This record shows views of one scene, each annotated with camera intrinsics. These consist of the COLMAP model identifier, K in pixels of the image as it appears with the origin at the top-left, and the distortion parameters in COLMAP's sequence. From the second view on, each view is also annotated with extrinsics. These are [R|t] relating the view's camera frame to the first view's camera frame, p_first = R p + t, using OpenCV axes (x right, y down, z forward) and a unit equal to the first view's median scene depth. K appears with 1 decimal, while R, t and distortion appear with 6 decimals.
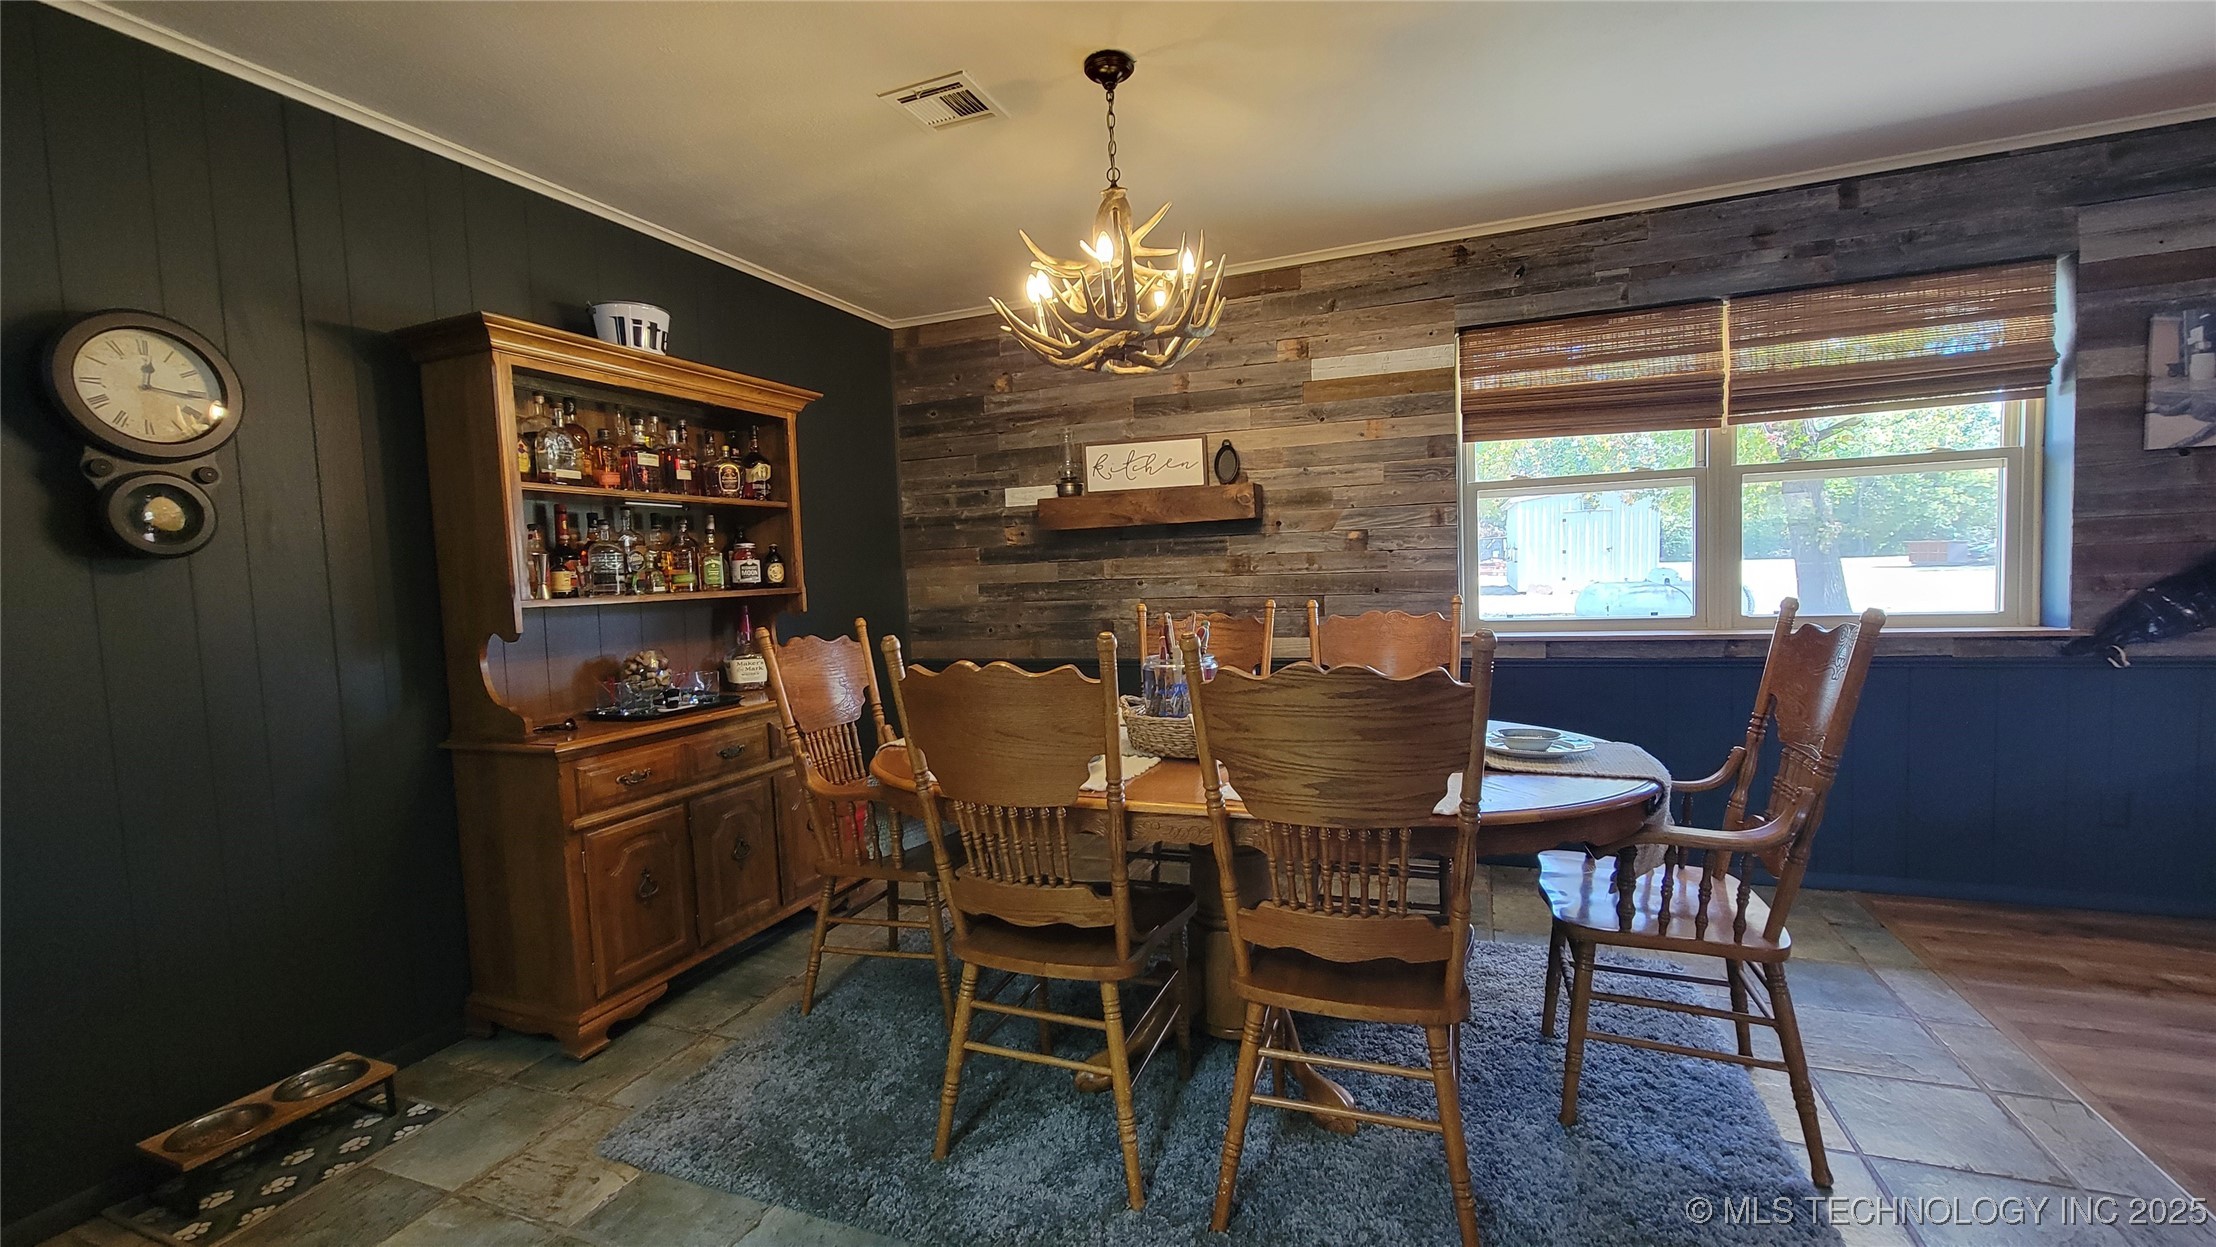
lens RADIAL K [[897.9, 0, 1124.5], [0, 897.9, 623.9], [0, 0, 1]] dist [0.000260, 0.000341]
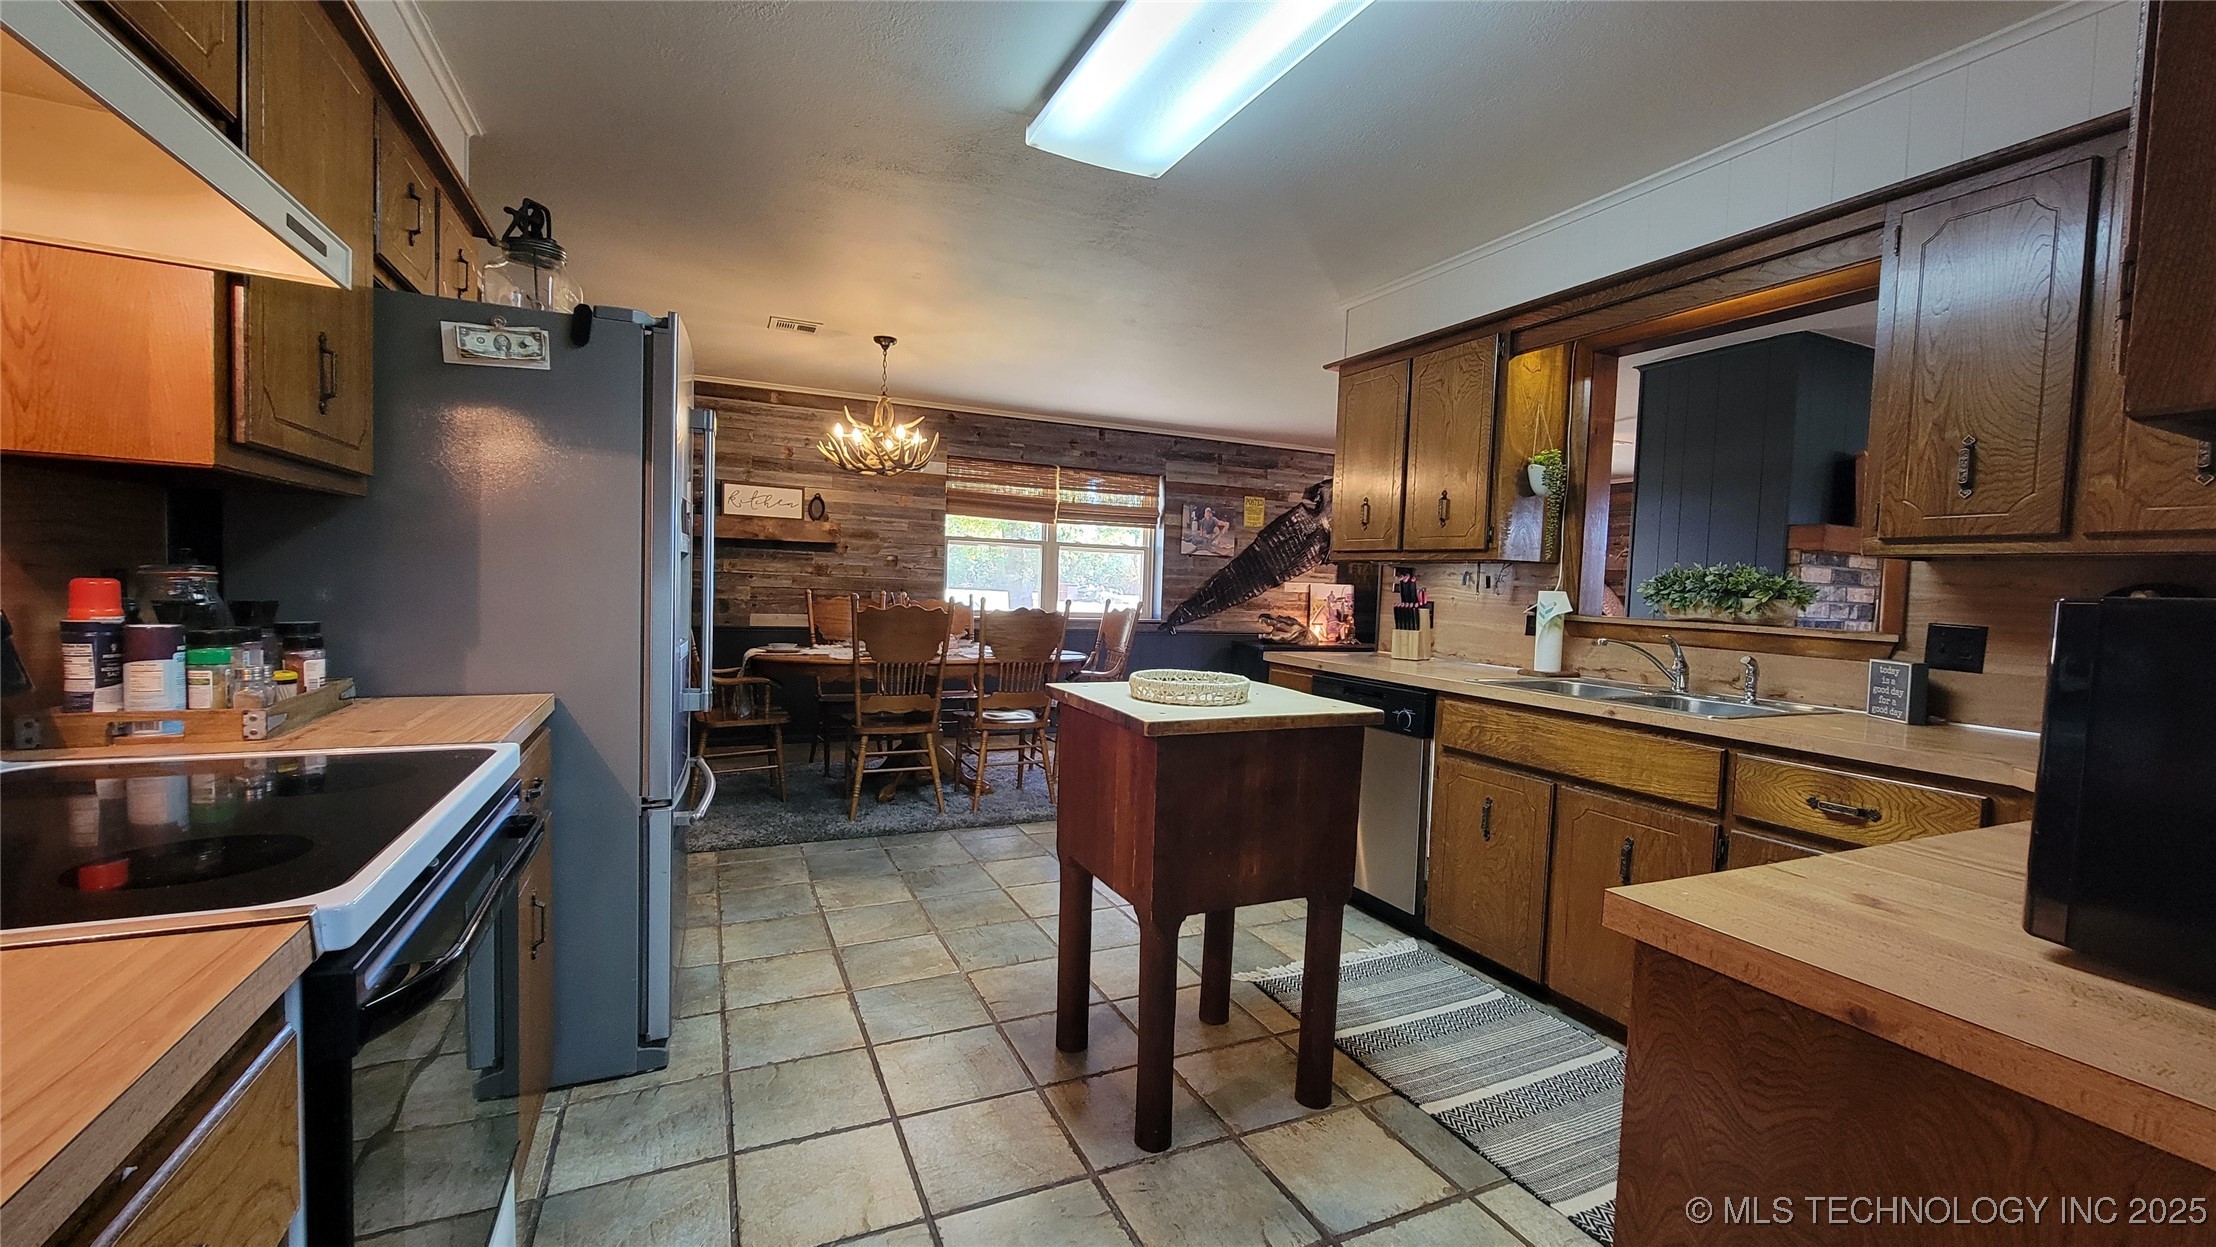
lens RADIAL K [[897.9, 0, 1124.5], [0, 897.9, 623.9], [0, 0, 1]] dist [0.000260, 0.000341]
pose [[0.683439, 0.030346, 0.729377, -0.838937], [-0.018149, 0.999533, -0.024580, 0.077081], [-0.729782, 0.003561, 0.683670, -0.641551]]
